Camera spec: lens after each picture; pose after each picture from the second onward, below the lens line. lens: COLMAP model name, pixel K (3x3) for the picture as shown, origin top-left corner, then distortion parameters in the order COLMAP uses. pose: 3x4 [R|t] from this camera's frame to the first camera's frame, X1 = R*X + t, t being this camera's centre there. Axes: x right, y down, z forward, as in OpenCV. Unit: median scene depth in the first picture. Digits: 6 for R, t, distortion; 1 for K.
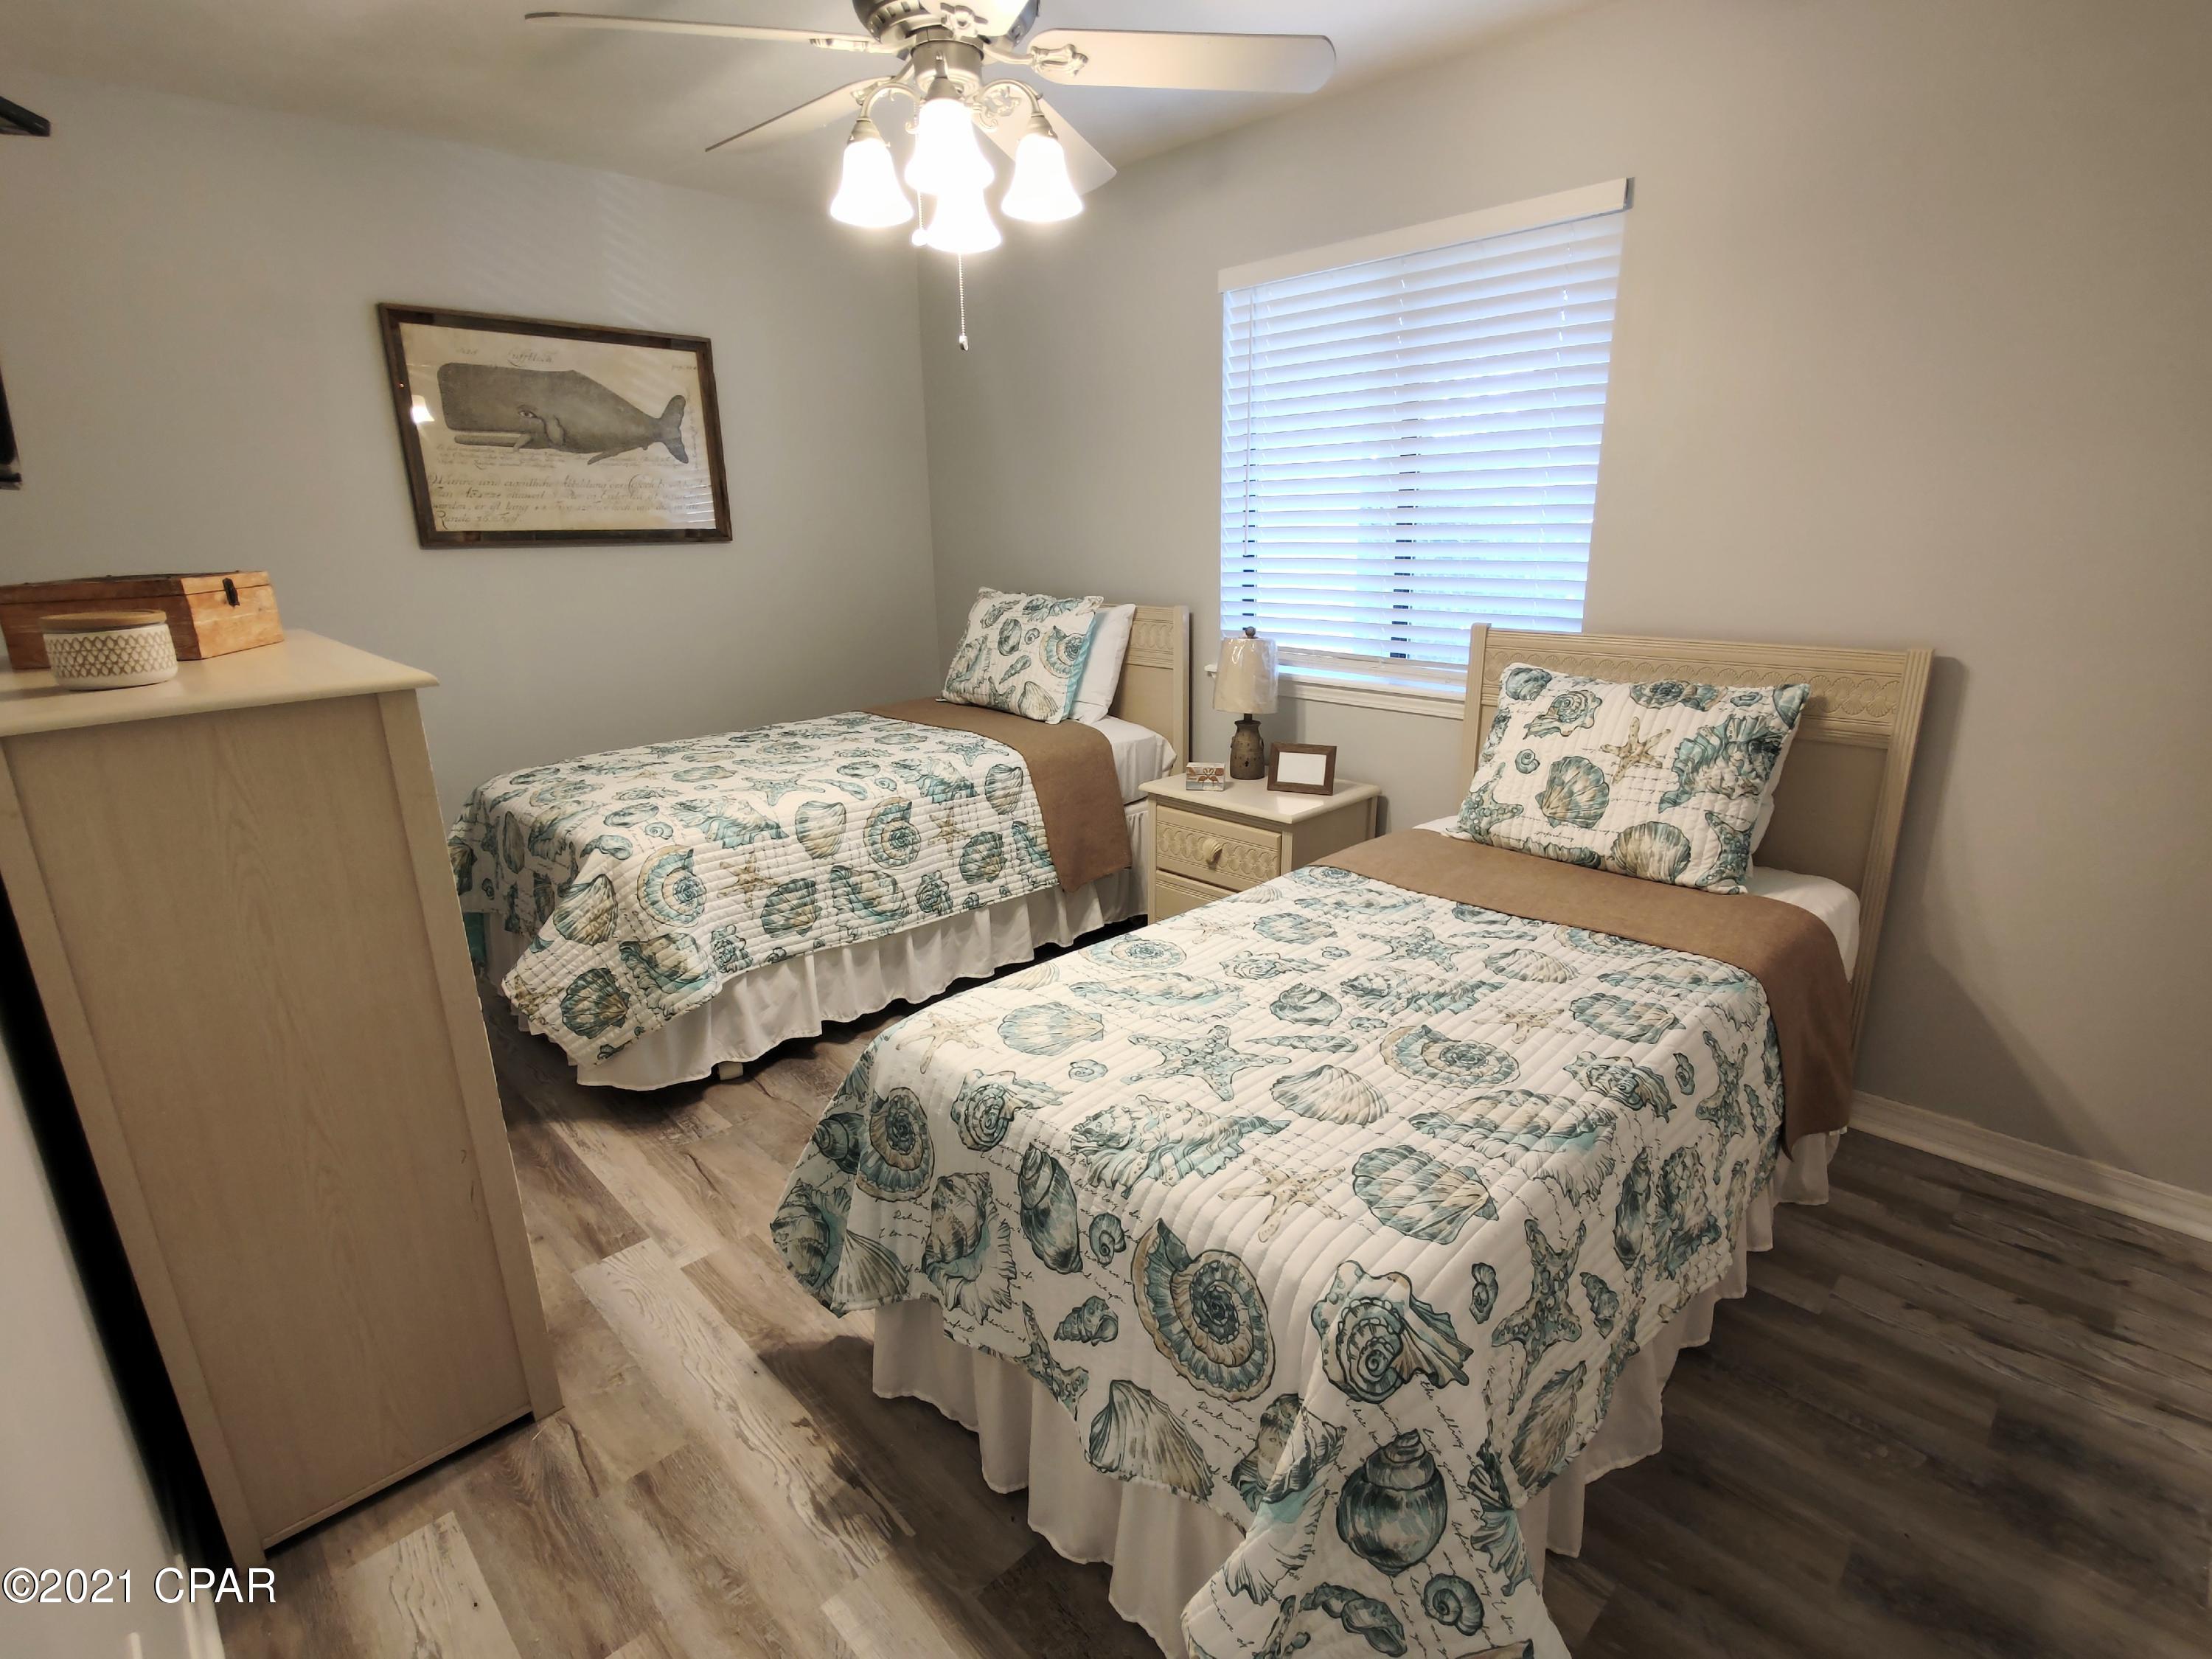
lens RADIAL K [[1074.7, 0, 1118.7], [0, 1074.7, 827.3], [0, 0, 1]] dist [0.007180, -0.016928]
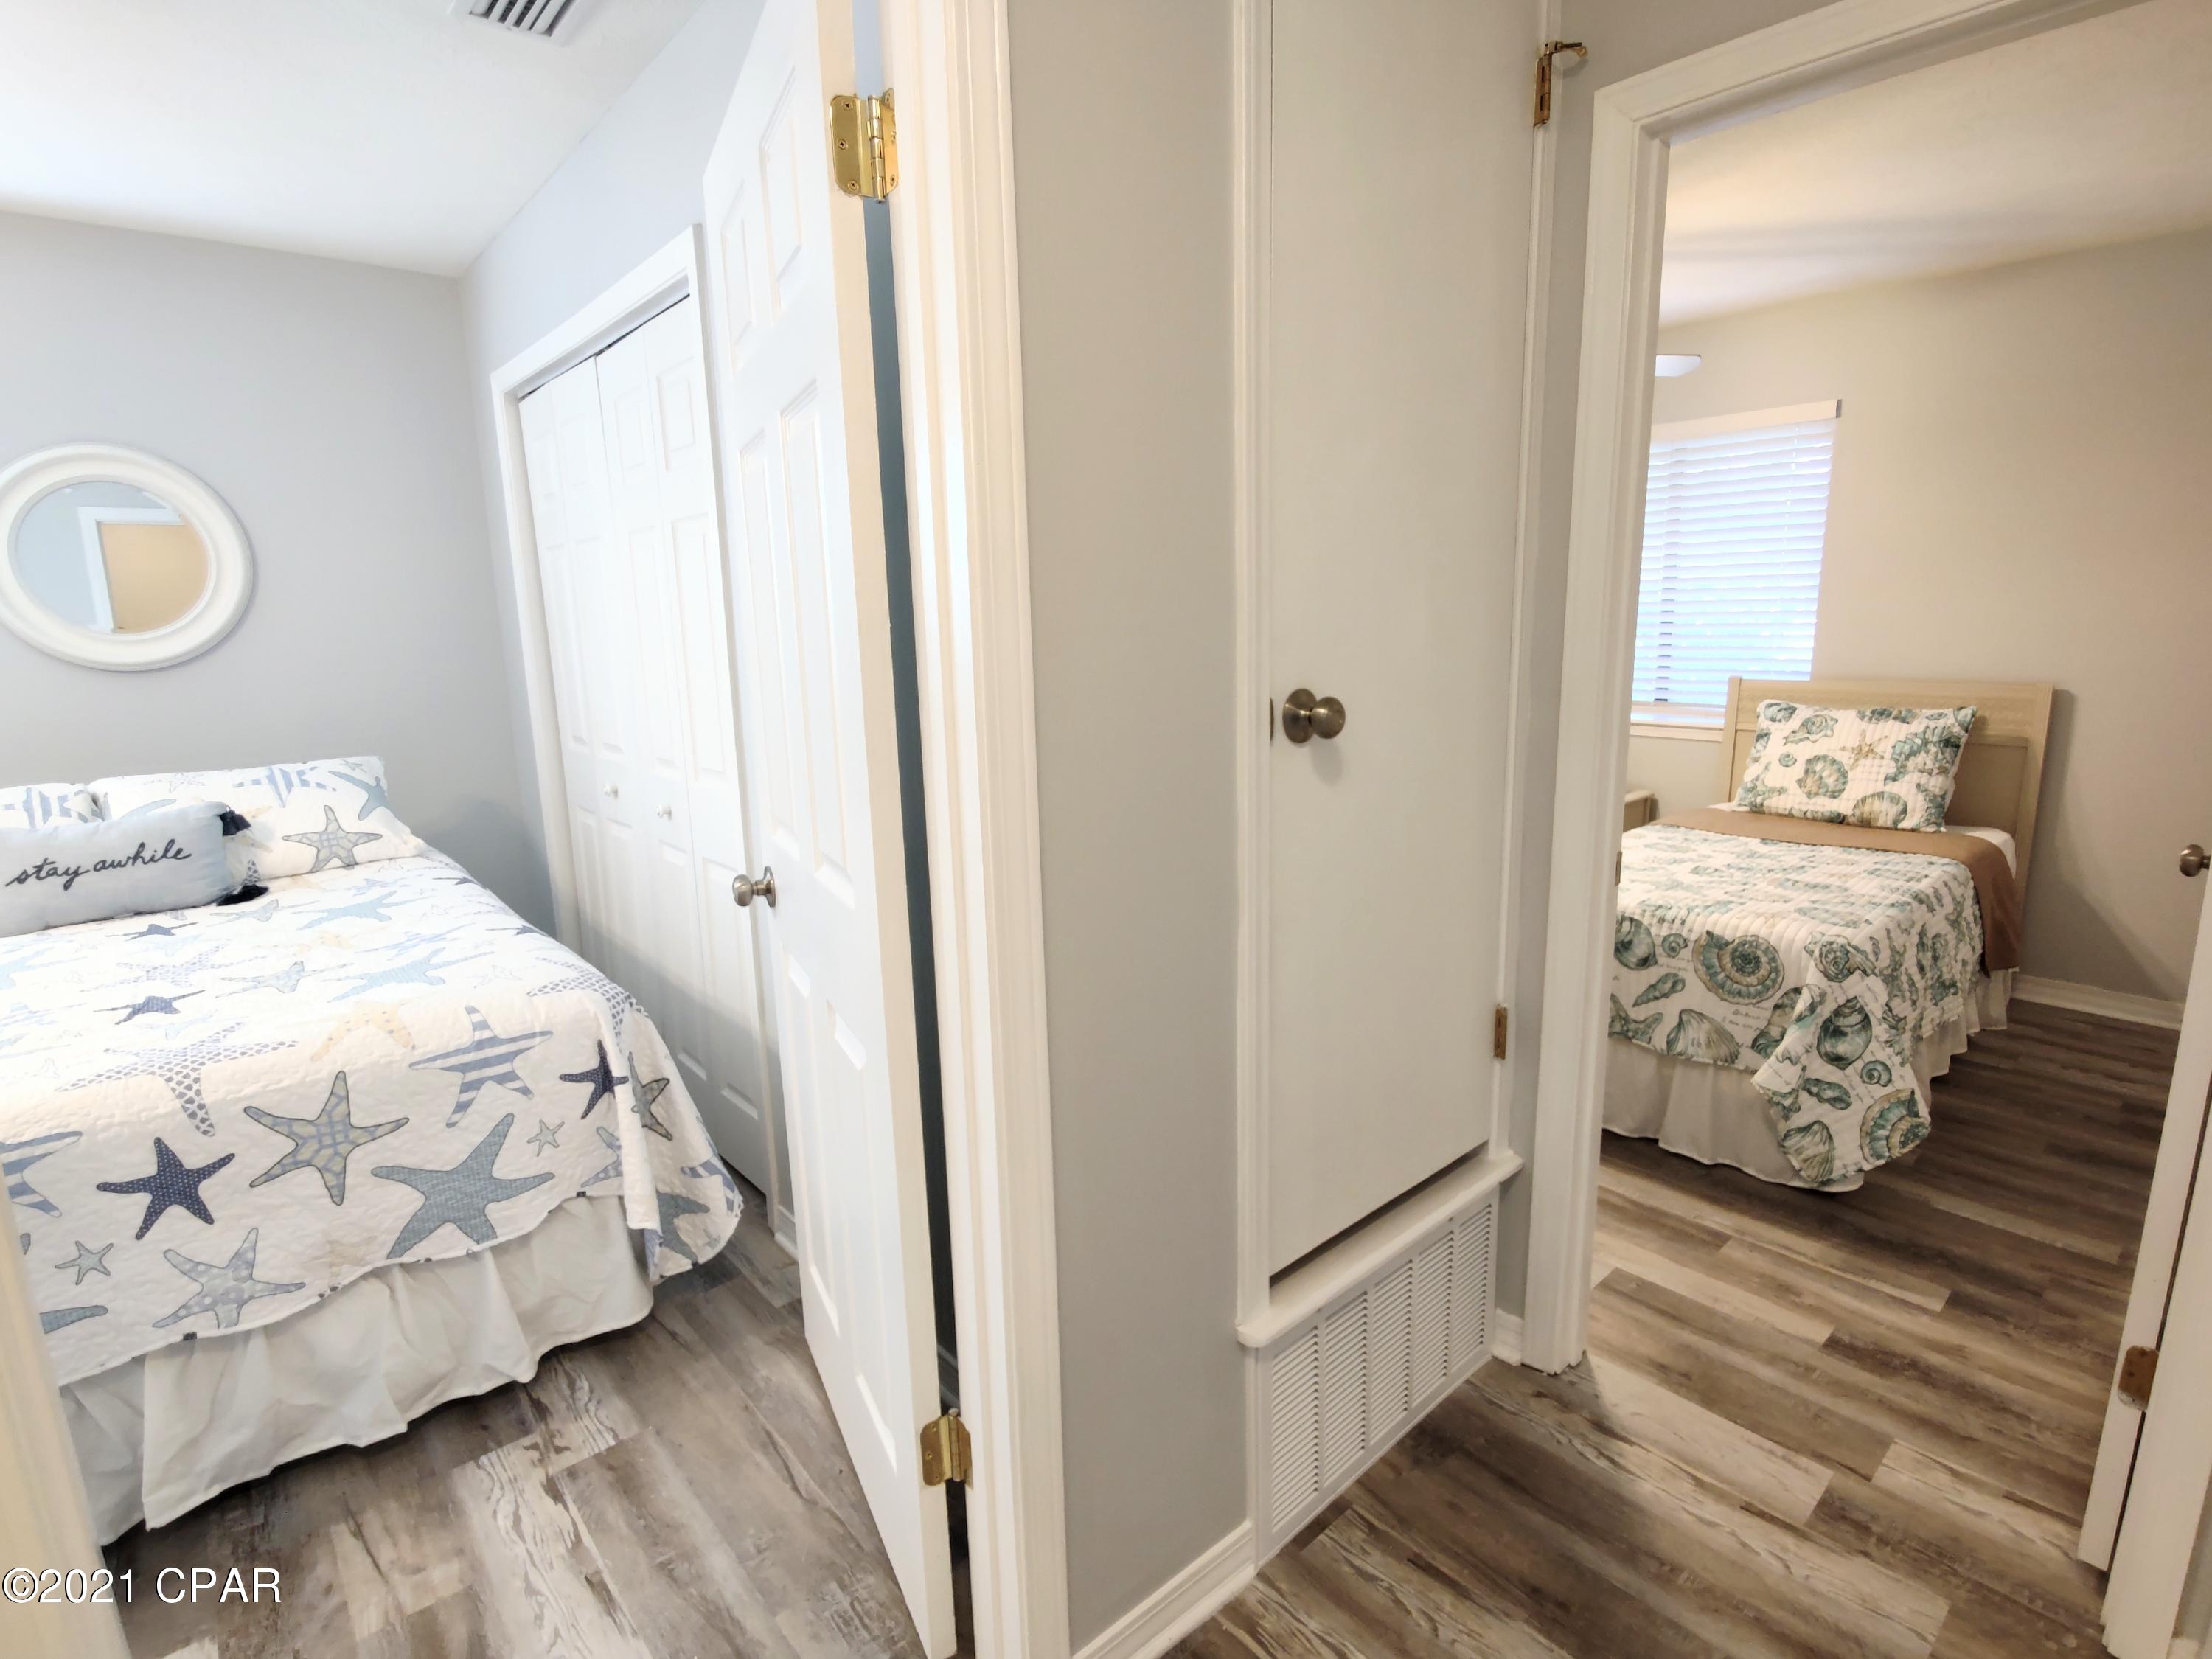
lens RADIAL K [[1074.7, 0, 1128.7], [0, 1074.7, 824.5], [0, 0, 1]] dist [0.007180, -0.016928]
pose [[0.998634, 0.005030, -0.052017, -0.507493], [-0.009275, 0.996614, -0.081695, 0.173433], [0.051430, 0.082066, 0.995299, -0.611584]]
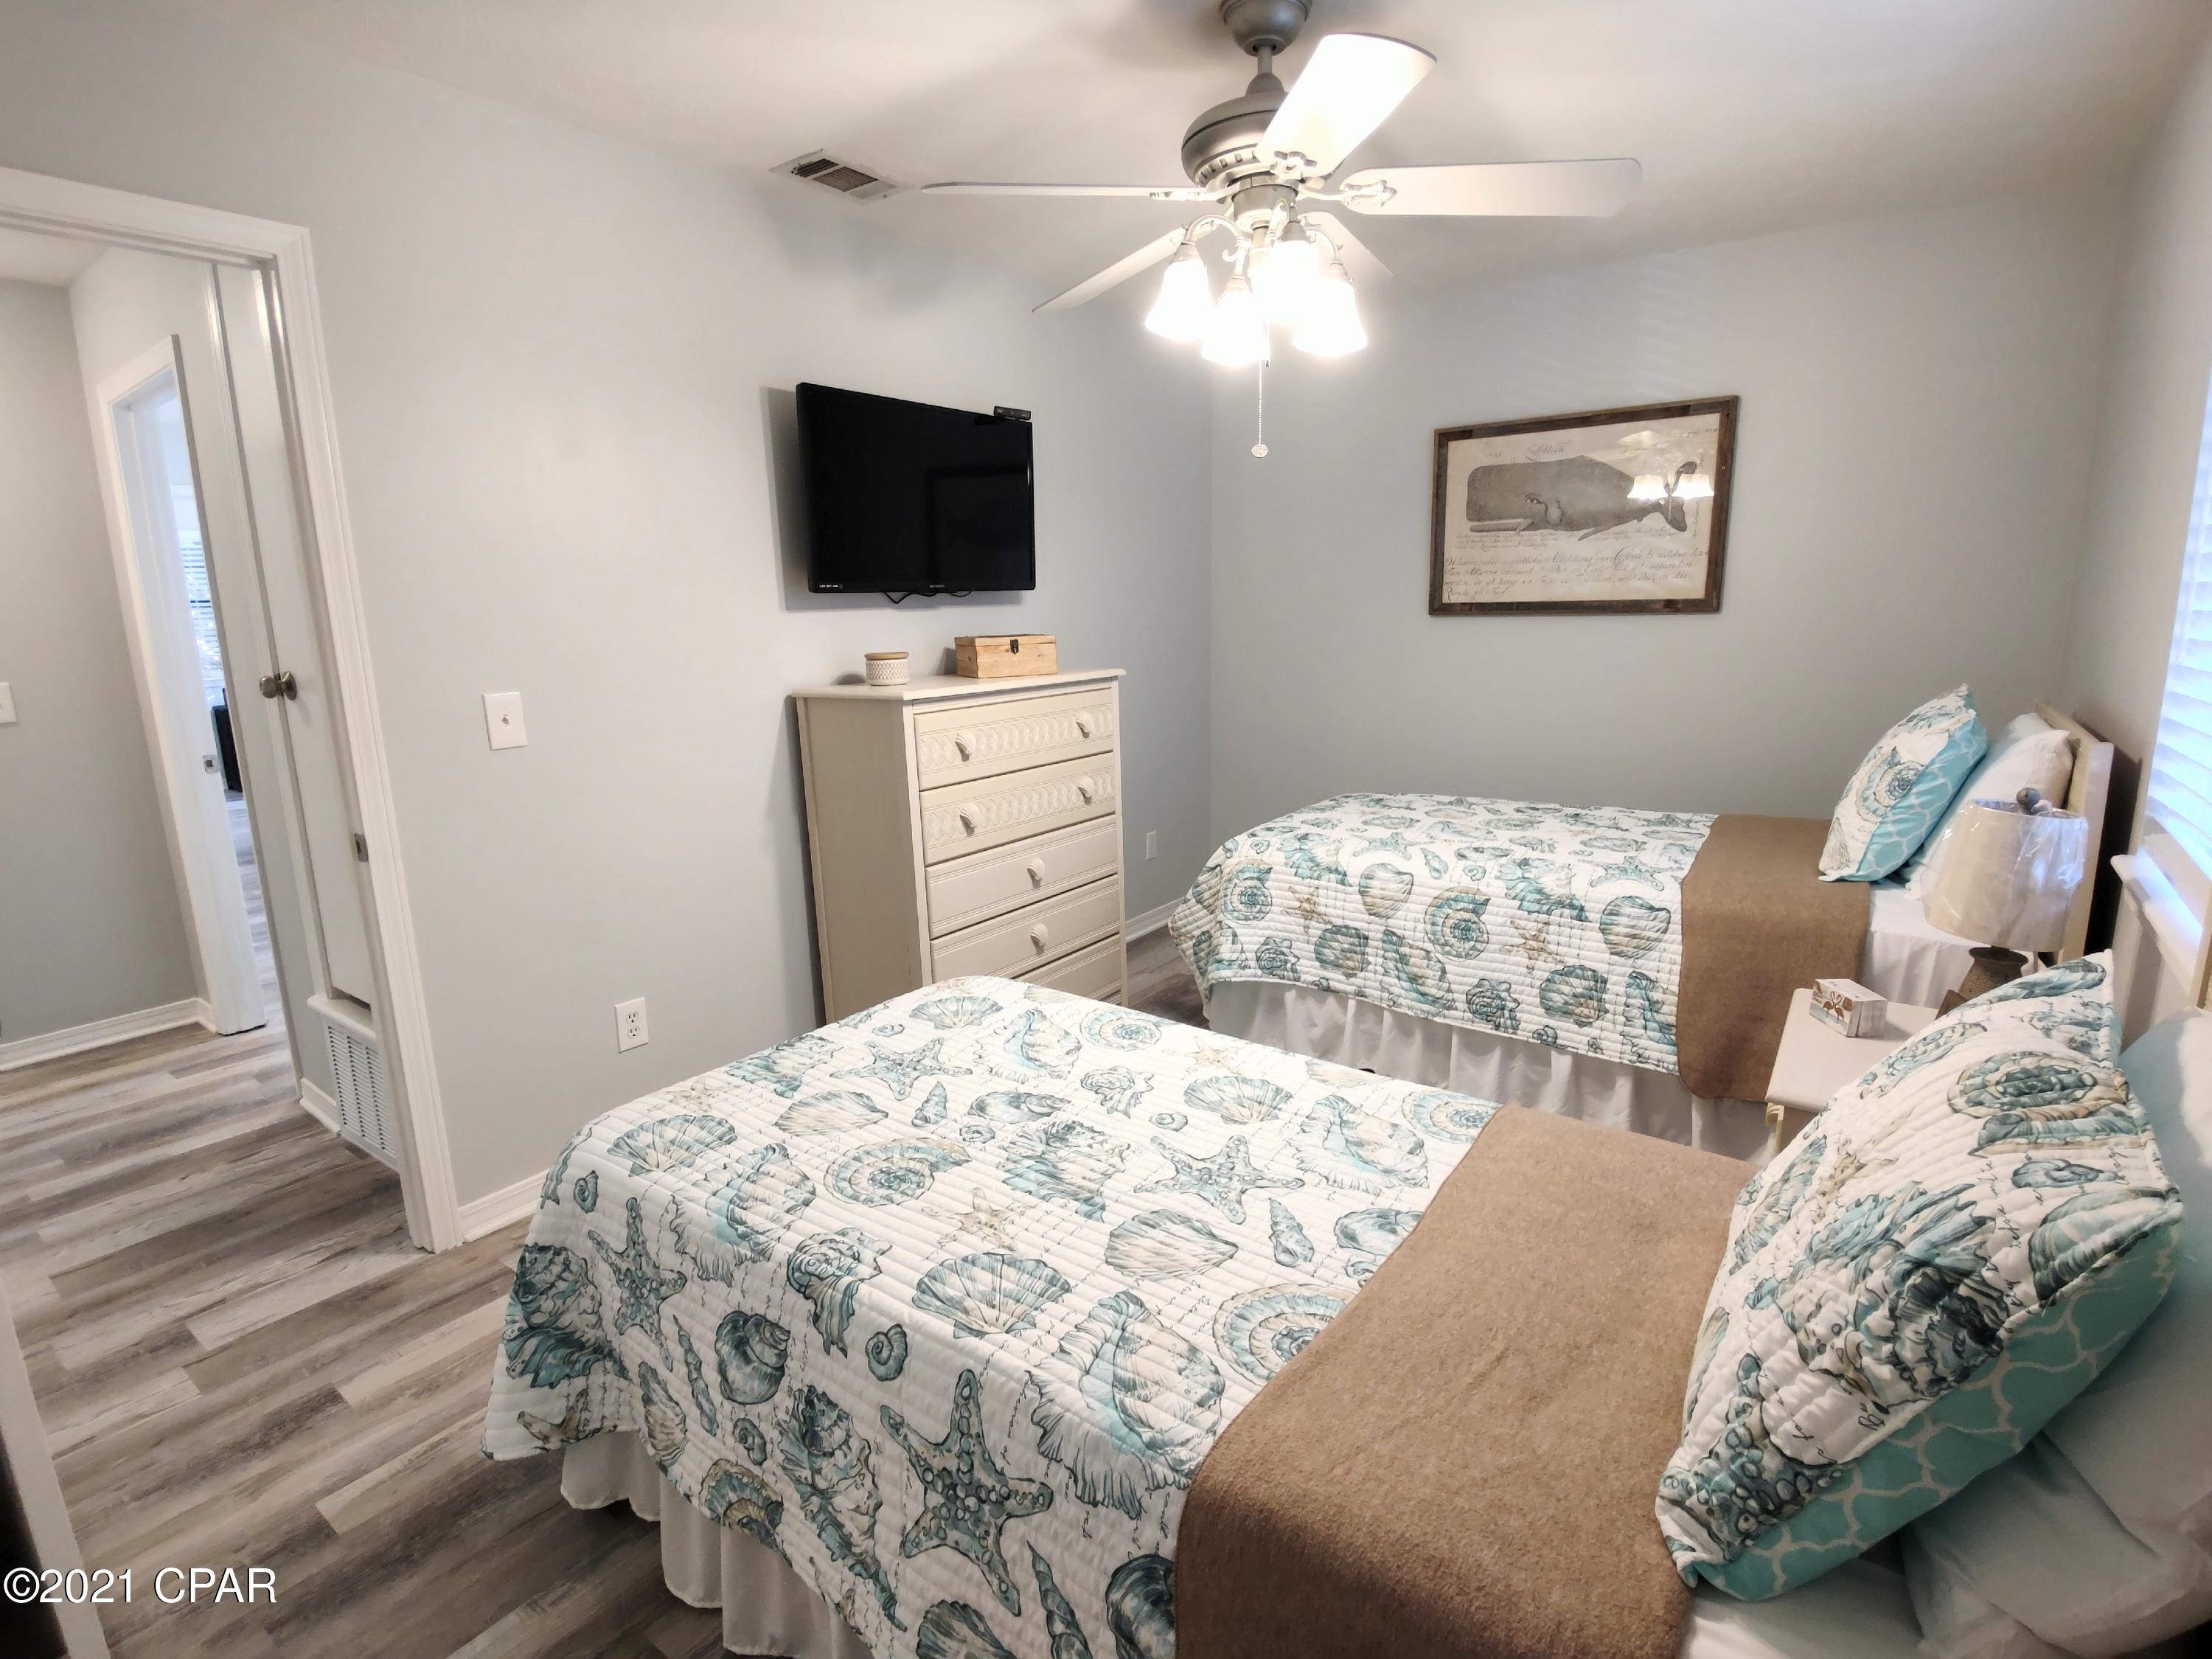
lens RADIAL K [[1074.7, 0, 1105.5], [0, 1074.7, 824.6], [0, 0, 1]] dist [0.007180, -0.016928]
pose [[0.150012, 0.207116, -0.966747, 0.779757], [-0.246092, 0.954859, 0.166383, -0.191088], [0.957567, 0.212949, 0.194210, 0.590175]]
